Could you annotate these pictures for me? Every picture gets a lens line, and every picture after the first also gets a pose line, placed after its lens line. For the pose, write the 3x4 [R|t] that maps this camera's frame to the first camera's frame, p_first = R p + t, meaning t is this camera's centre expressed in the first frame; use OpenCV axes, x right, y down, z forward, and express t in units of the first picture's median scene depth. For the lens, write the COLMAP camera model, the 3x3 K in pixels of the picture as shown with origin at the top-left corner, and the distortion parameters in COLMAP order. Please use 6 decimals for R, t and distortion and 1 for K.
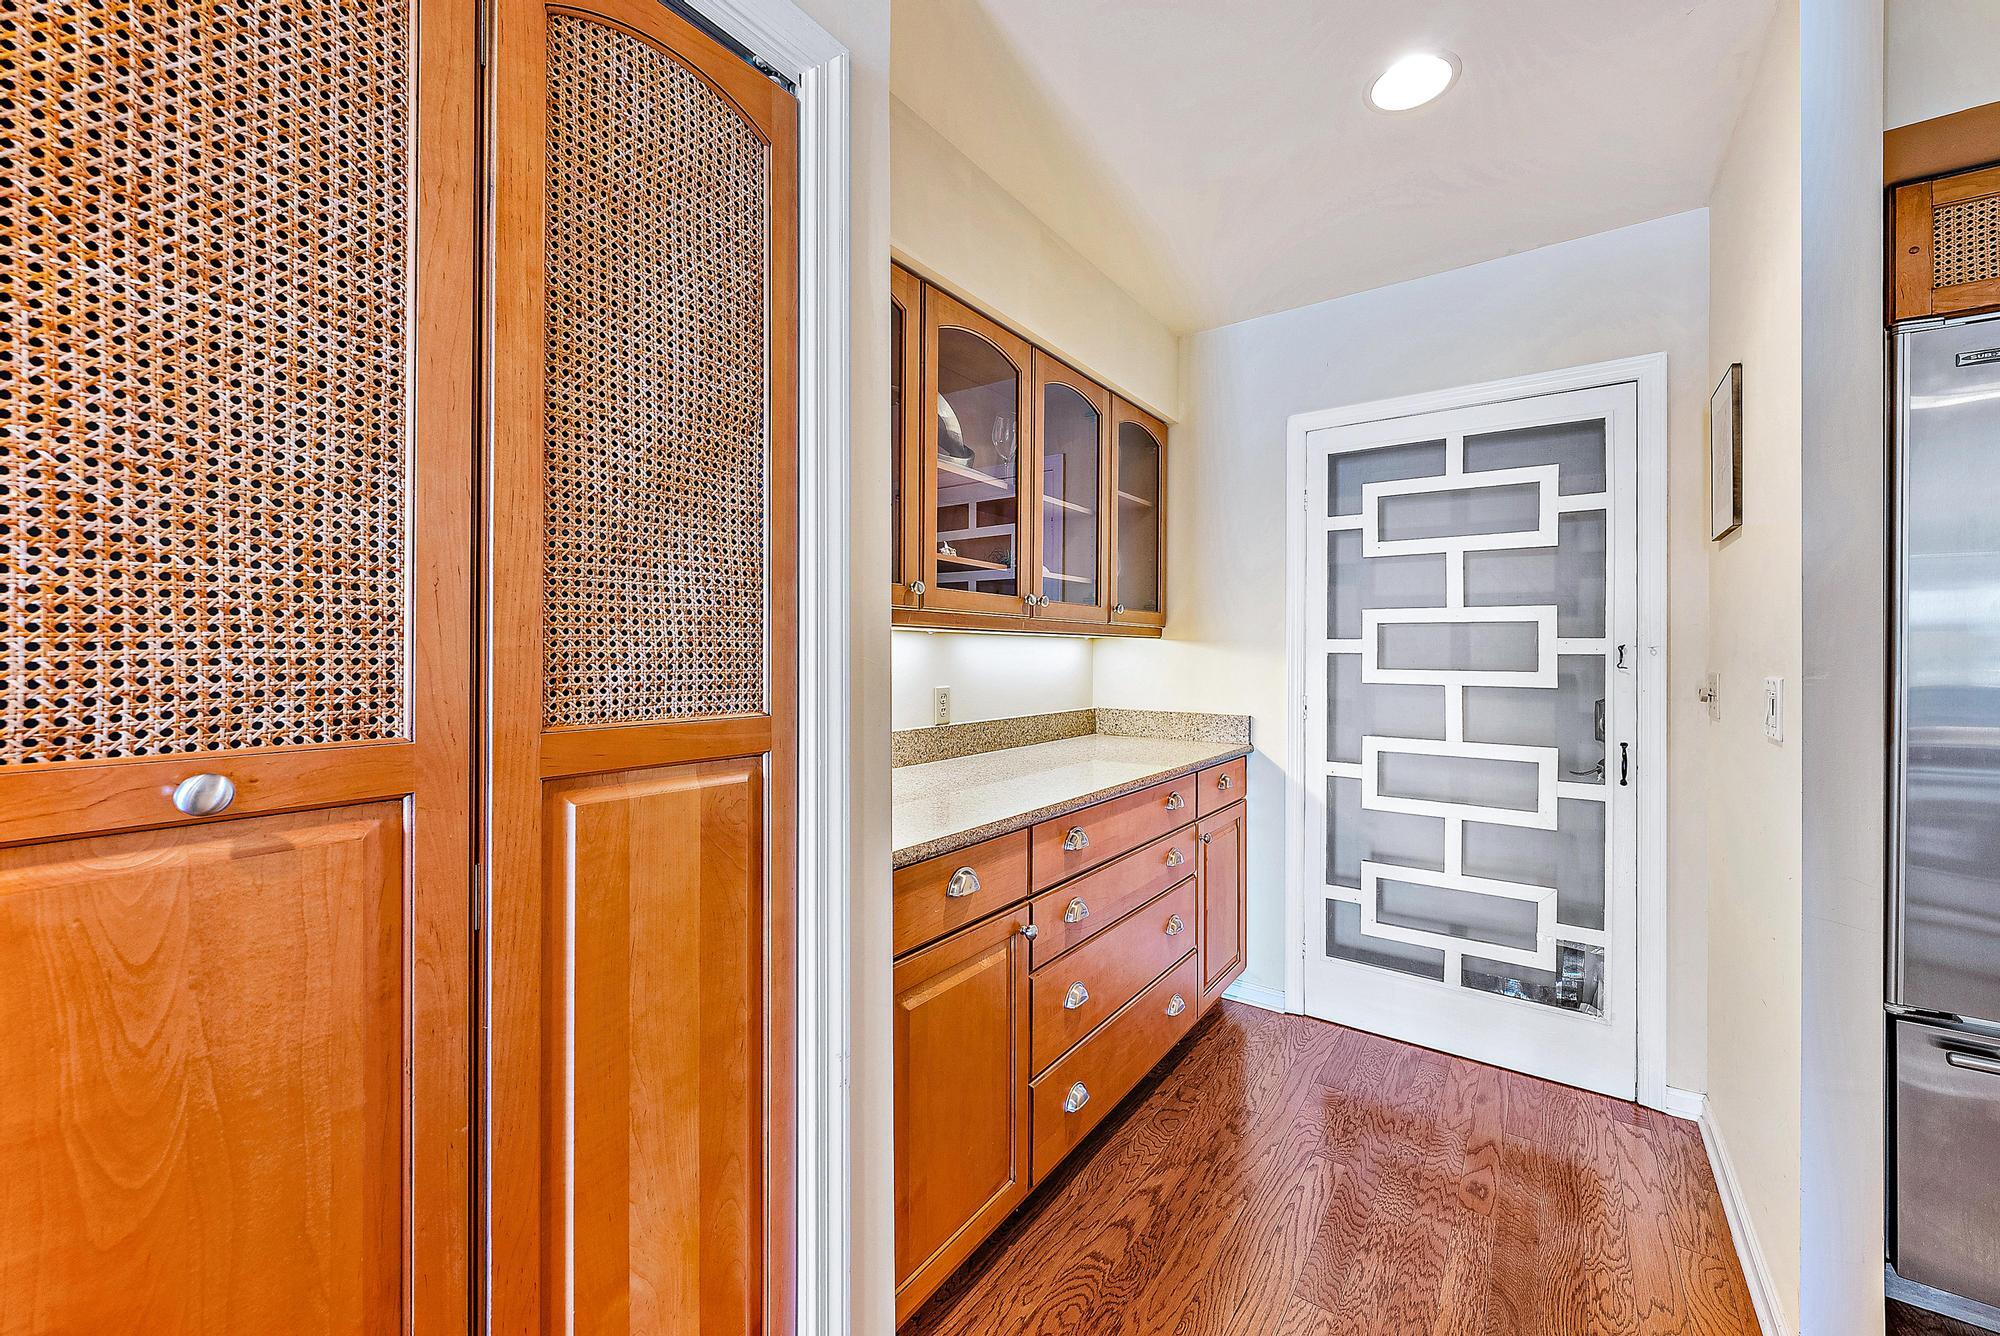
lens RADIAL K [[792.7, 0, 1004.8], [0, 792.7, 657.1], [0, 0, 1]] dist [-0.009094, 0.000732]
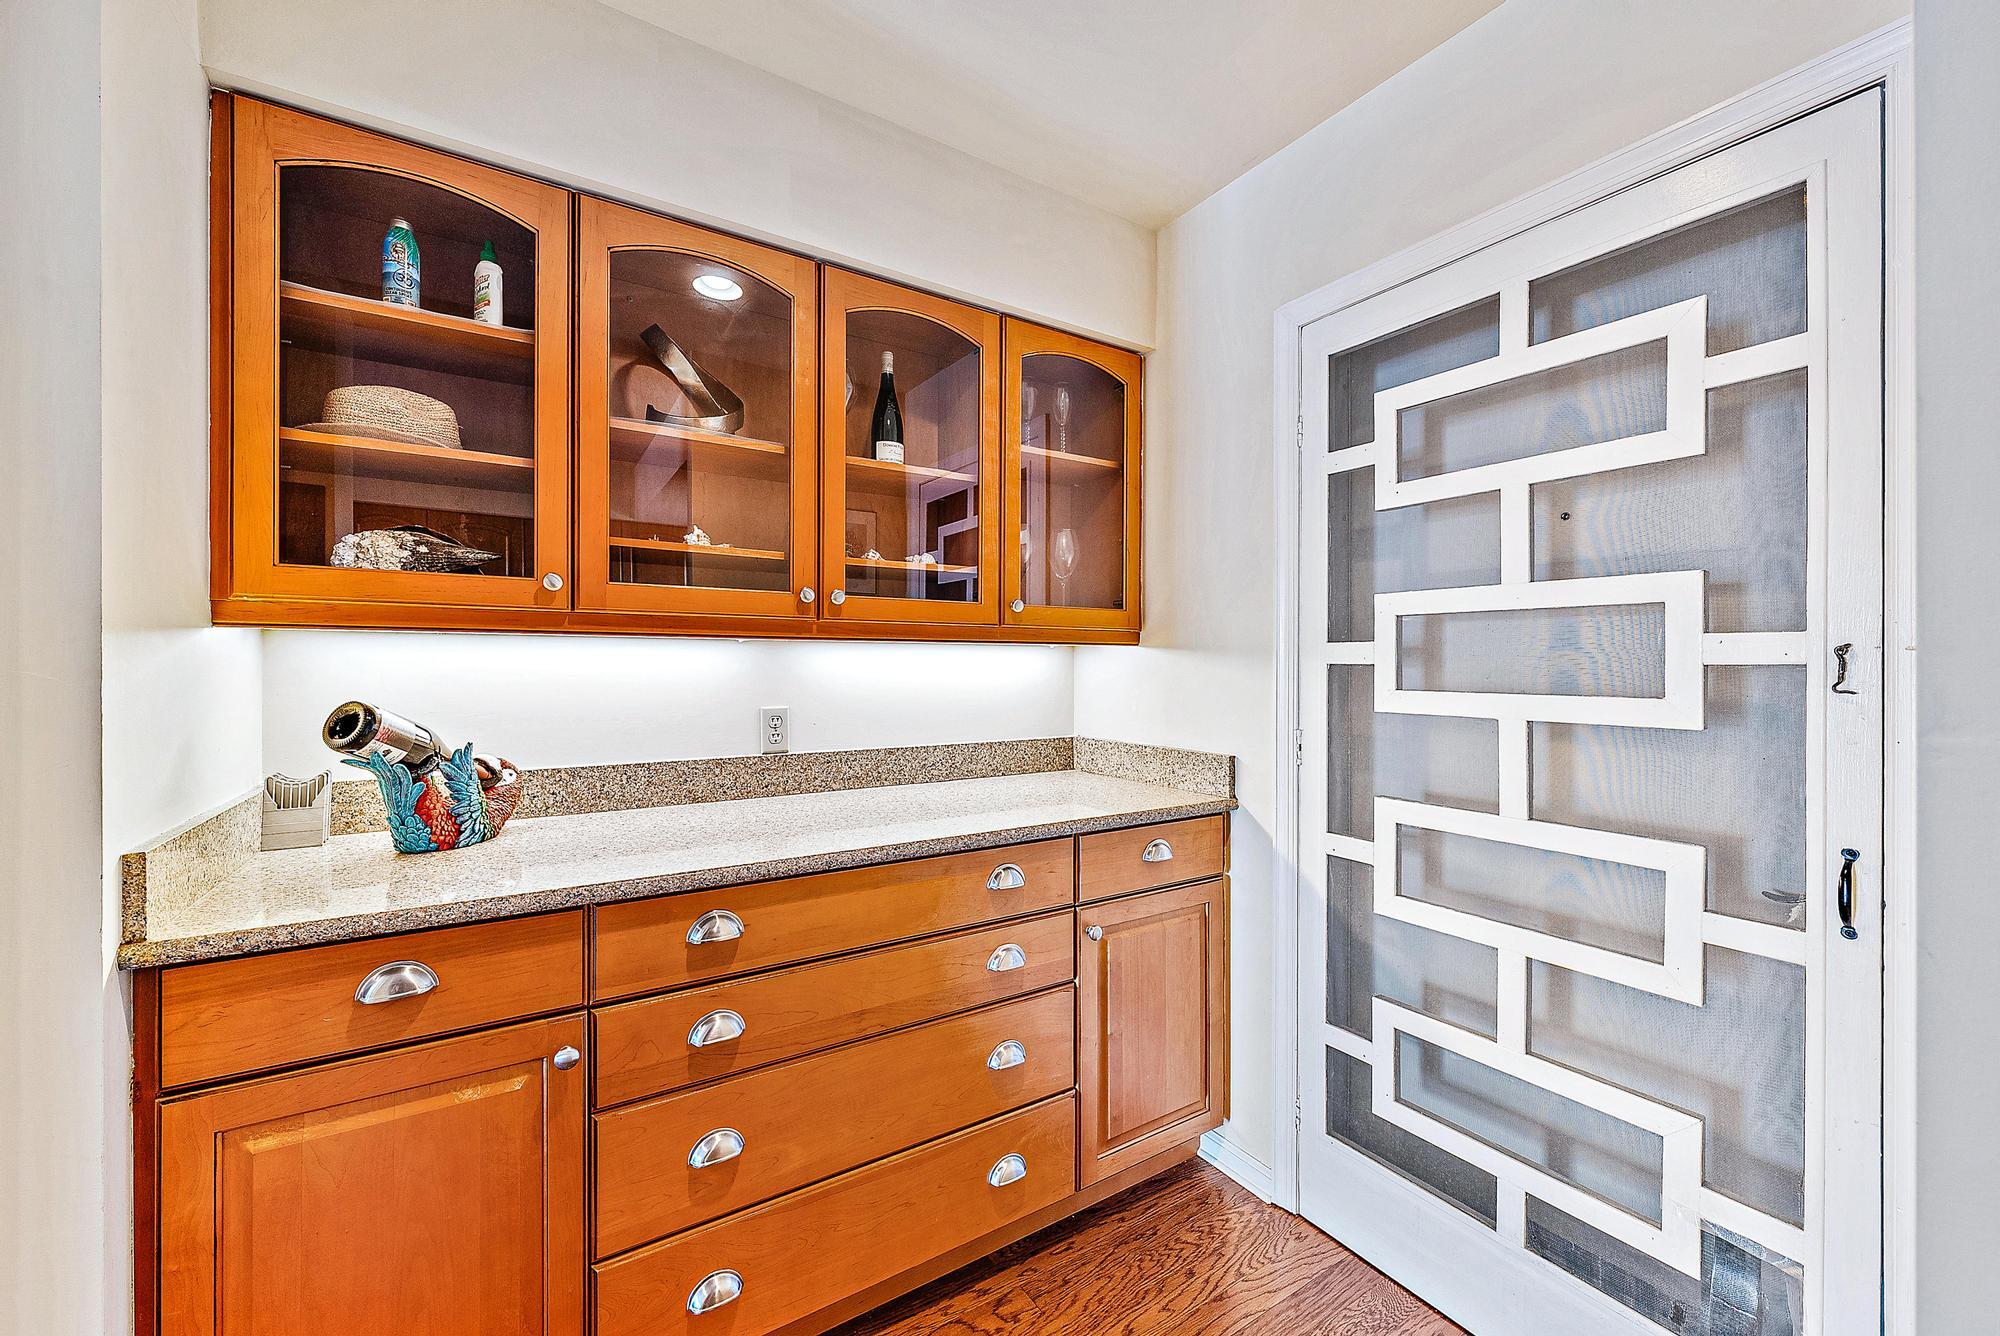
lens RADIAL K [[792.7, 0, 998.7], [0, 792.7, 669.2], [0, 0, 1]] dist [-0.009094, 0.000732]
pose [[0.925326, -0.001041, -0.379171, 0.416730], [0.000433, 0.999998, -0.001687, -0.000039], [0.379172, 0.001397, 0.925325, 0.311303]]
